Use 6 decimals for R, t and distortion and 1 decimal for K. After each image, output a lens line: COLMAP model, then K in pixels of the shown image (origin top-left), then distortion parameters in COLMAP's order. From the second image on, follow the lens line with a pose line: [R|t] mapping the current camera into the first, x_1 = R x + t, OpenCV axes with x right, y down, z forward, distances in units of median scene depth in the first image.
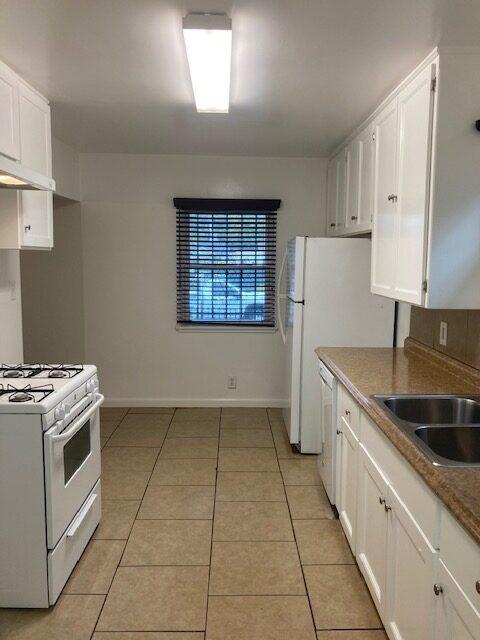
lens RADIAL K [[519.5, 0, 245.2], [0, 519.5, 316.1], [0, 0, 1]] dist [0.012605, 0.008075]
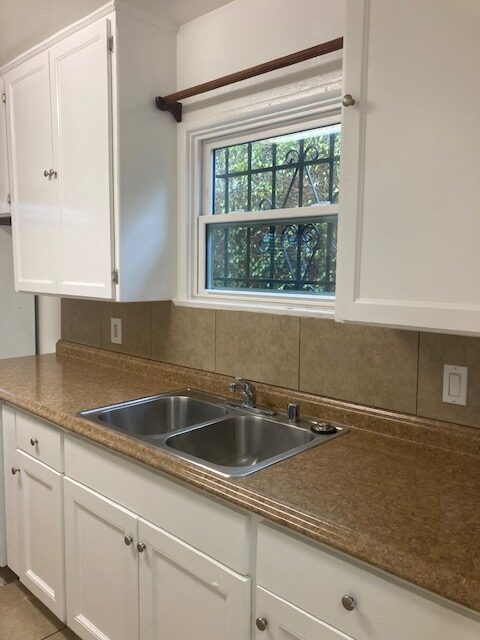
lens RADIAL K [[519.5, 0, 245.2], [0, 519.5, 316.1], [0, 0, 1]] dist [0.012605, 0.008075]
pose [[0.701502, -0.069428, 0.709277, -0.111537], [0.074472, 0.996936, 0.023930, 0.003215], [-0.708766, 0.036034, 0.704523, 0.212491]]
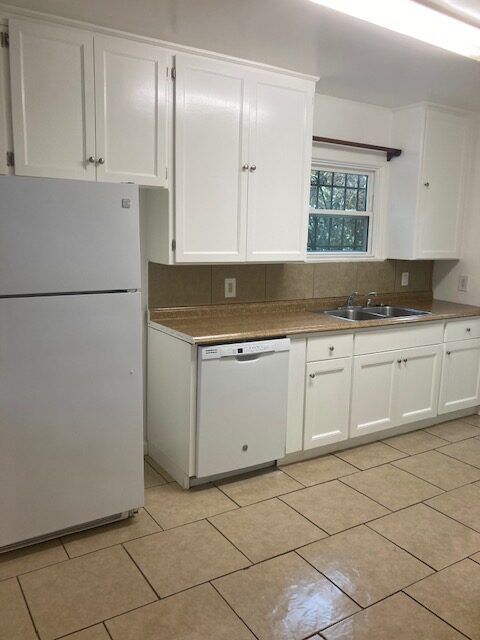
lens RADIAL K [[517.5, 0, 240.0], [0, 517.5, 320.0], [0, 0, 1]] dist [0.000842, -0.008761]
pose [[-0.507270, -0.161525, 0.846515, -0.701449], [0.072448, 0.970808, 0.228655, -0.177637], [-0.858737, 0.177318, -0.480759, 1.677864]]
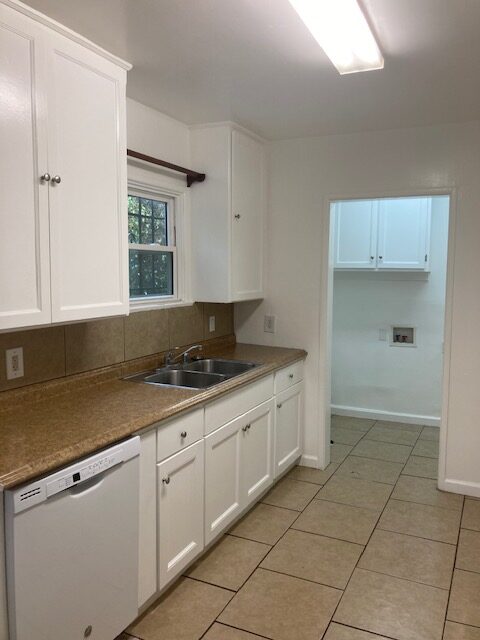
lens RADIAL K [[519.5, 0, 245.2], [0, 519.5, 316.1], [0, 0, 1]] dist [0.012605, 0.008075]
pose [[-0.890209, -0.059068, 0.451706, -0.284002], [0.034785, 0.979850, 0.196684, -0.186482], [-0.454222, 0.190803, -0.870216, 1.605653]]
